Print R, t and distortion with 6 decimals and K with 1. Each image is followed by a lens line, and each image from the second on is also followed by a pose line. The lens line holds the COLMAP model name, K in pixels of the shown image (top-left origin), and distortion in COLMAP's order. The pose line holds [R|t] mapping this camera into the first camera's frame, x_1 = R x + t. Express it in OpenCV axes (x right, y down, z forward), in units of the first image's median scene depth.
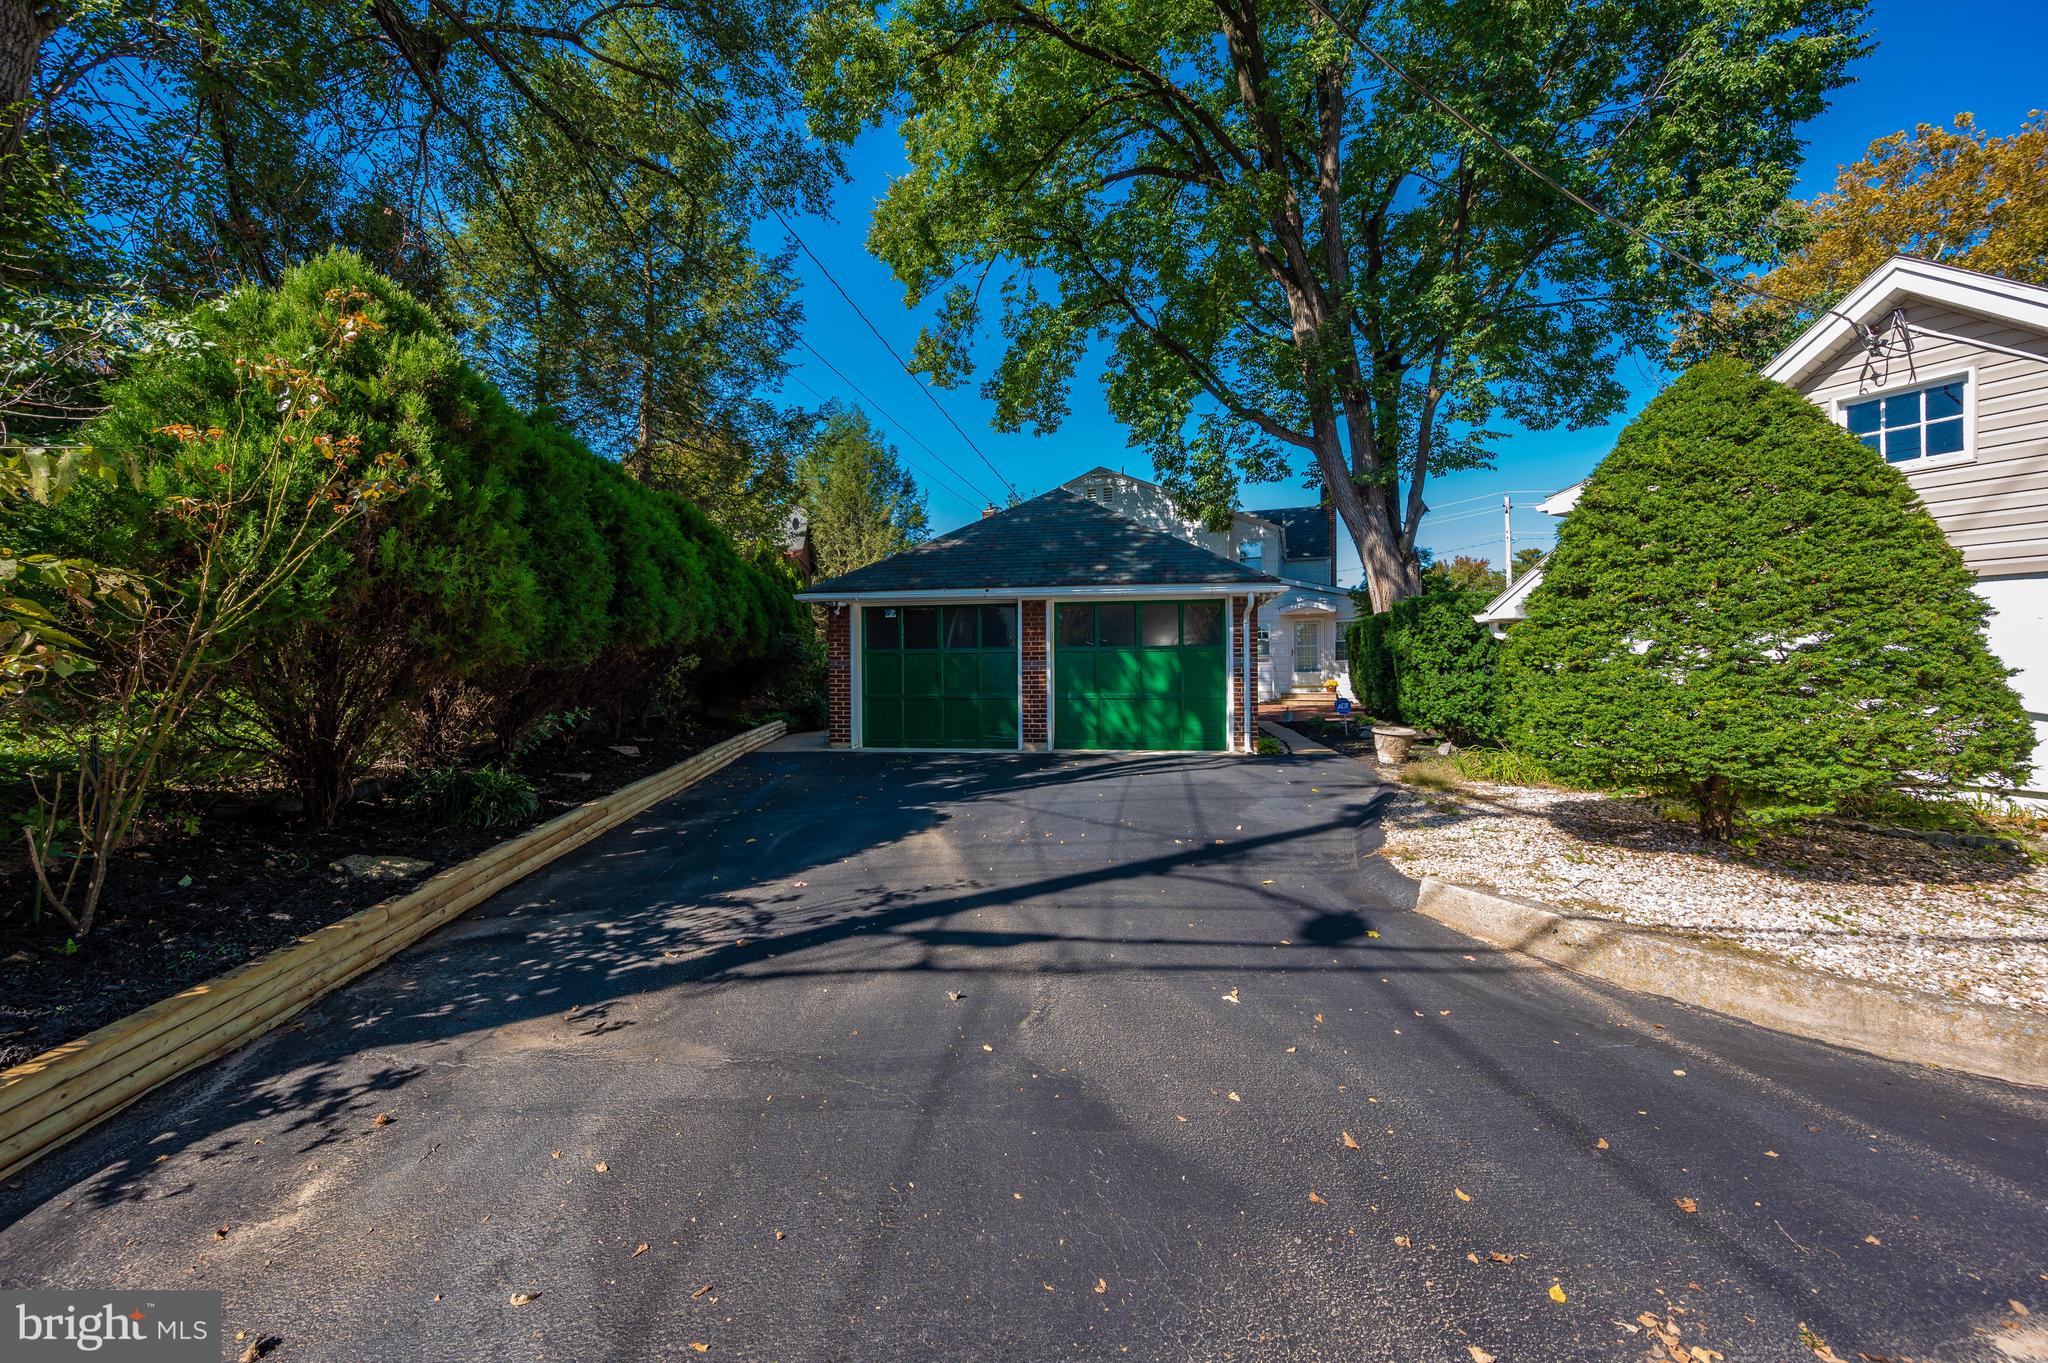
lens RADIAL K [[800.7, 0, 1019.5], [0, 800.7, 675.4], [0, 0, 1]] dist [-0.001236, -0.000240]
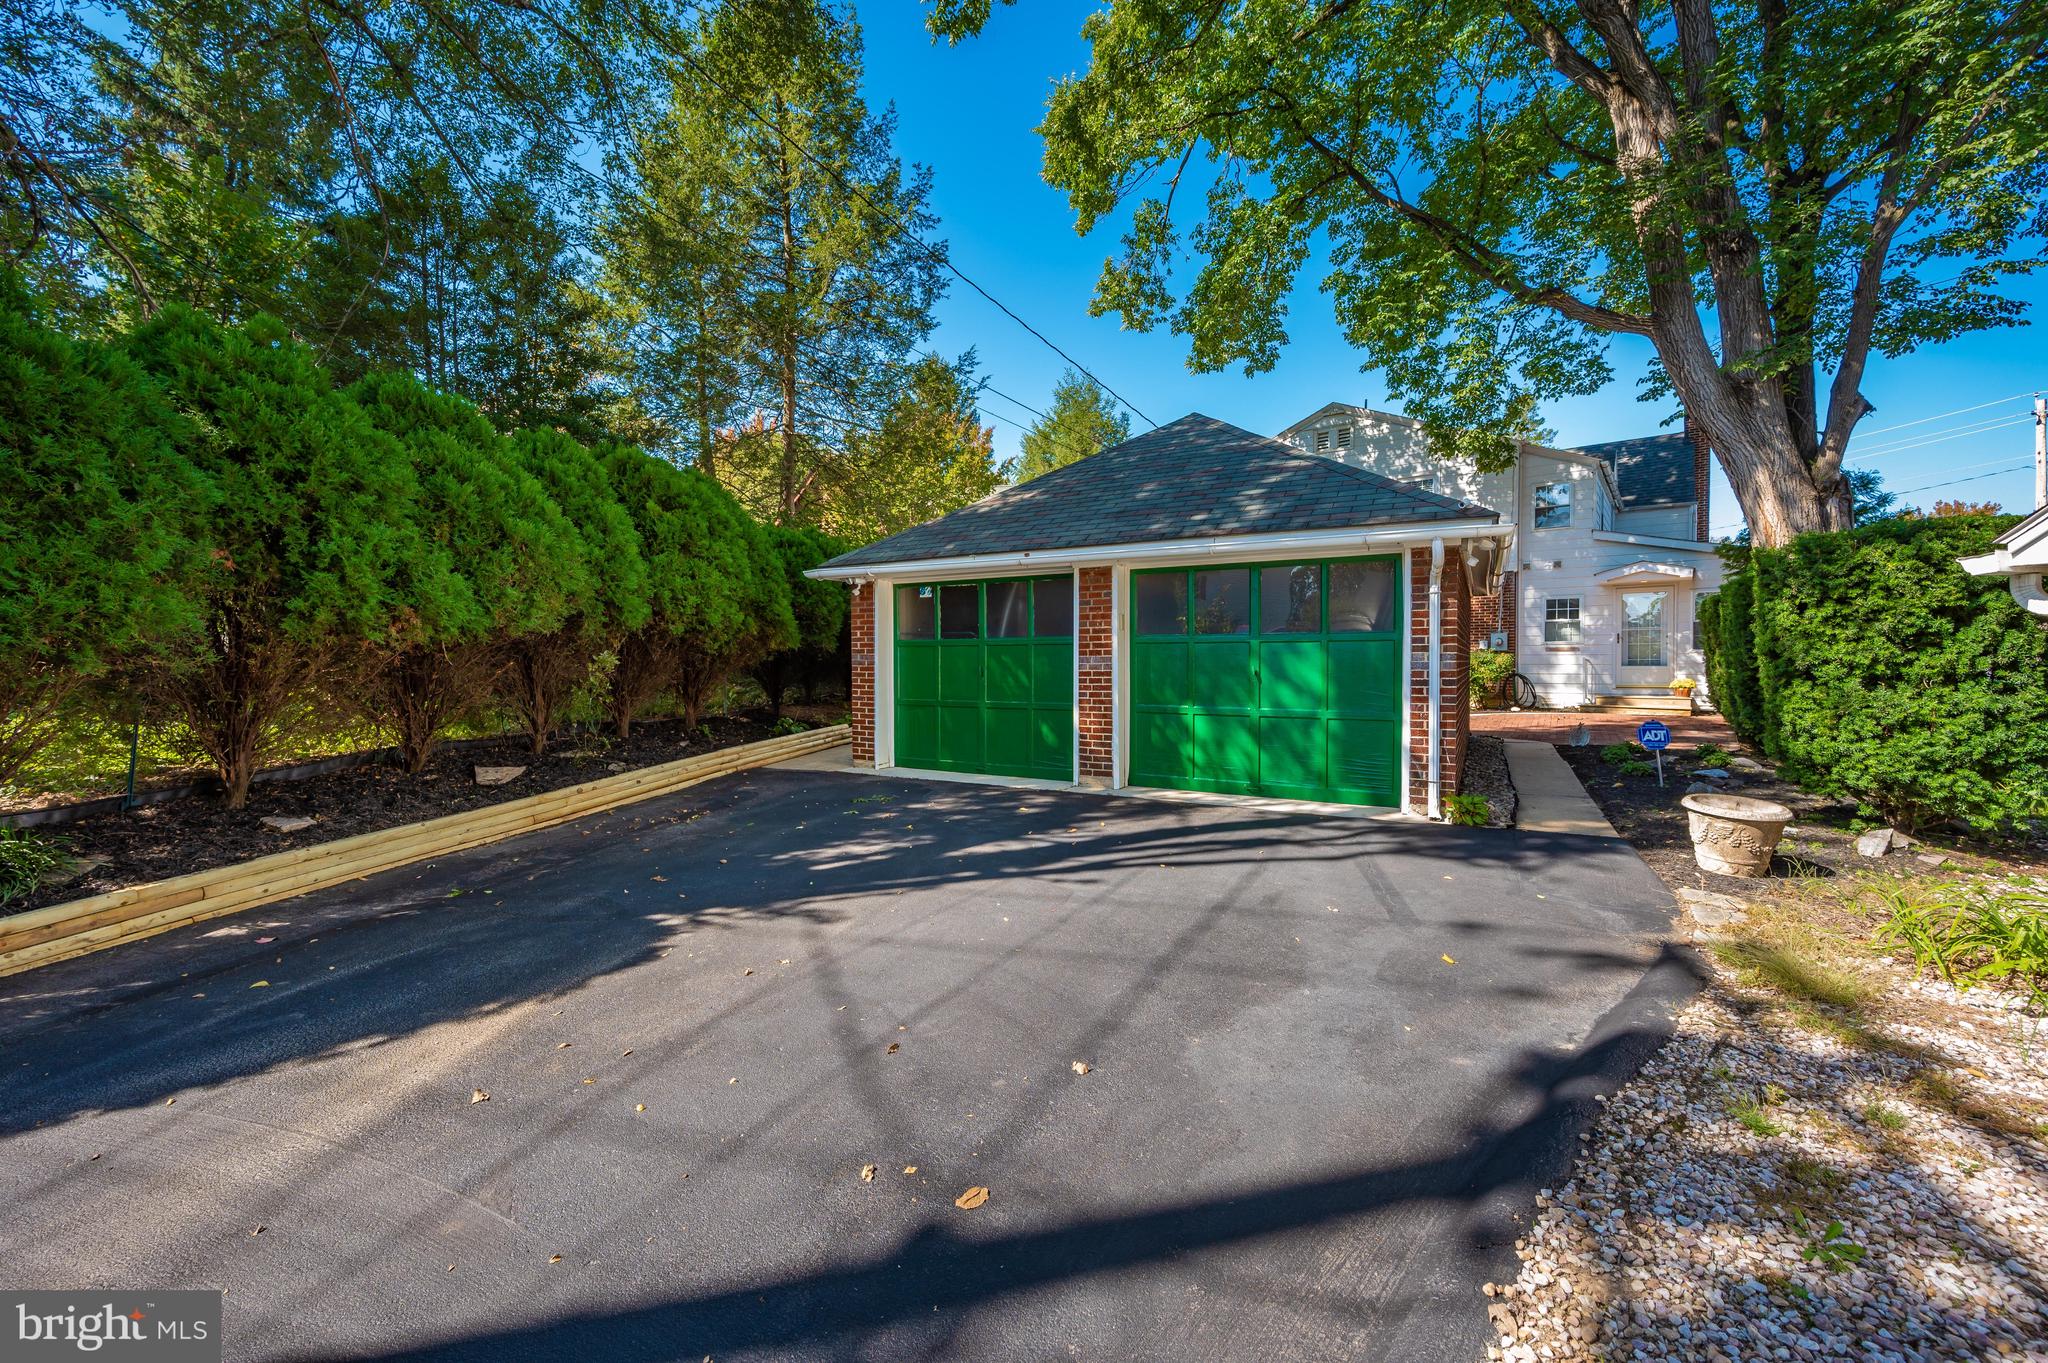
lens RADIAL K [[806.6, 0, 1014.3], [0, 806.6, 672.6], [0, 0, 1]] dist [-0.001664, -0.000173]
pose [[0.937635, 0.011233, -0.347440, 0.110902], [-0.006208, 0.999859, 0.015573, -0.008431], [0.347566, -0.012445, 0.937573, 0.191210]]
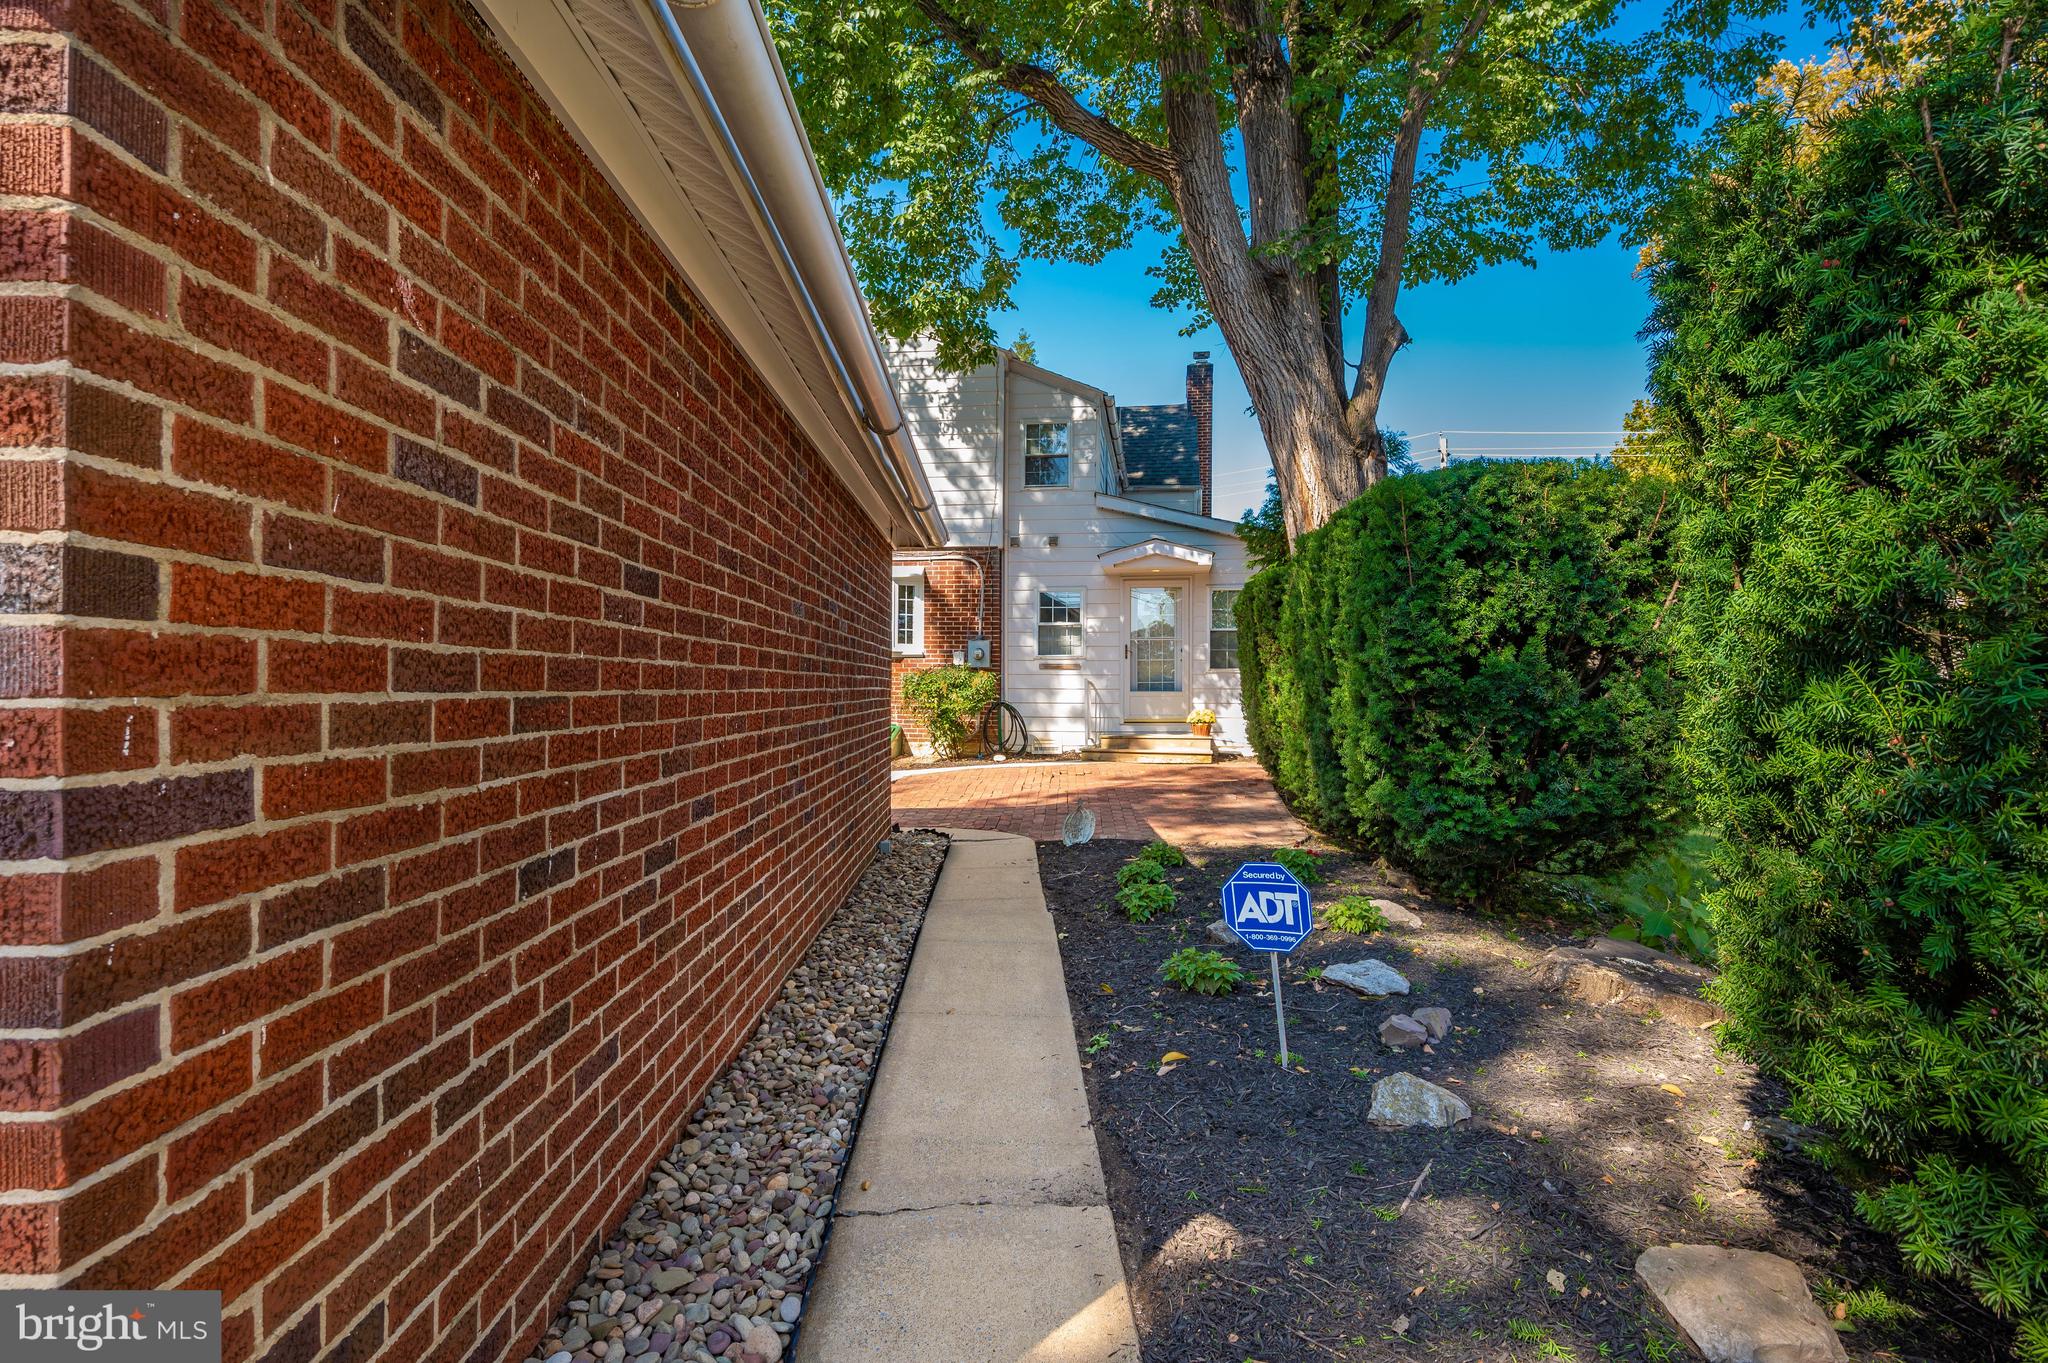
lens RADIAL K [[998.7, 0, 1024.2], [0, 998.7, 688.5], [0, 0, 1]] dist [0.000876, 0.000048]
pose [[0.980841, 0.012004, 0.194441, 0.193033], [-0.011853, 0.999928, -0.001940, -0.006002], [-0.194450, -0.000402, 0.980912, 0.493979]]
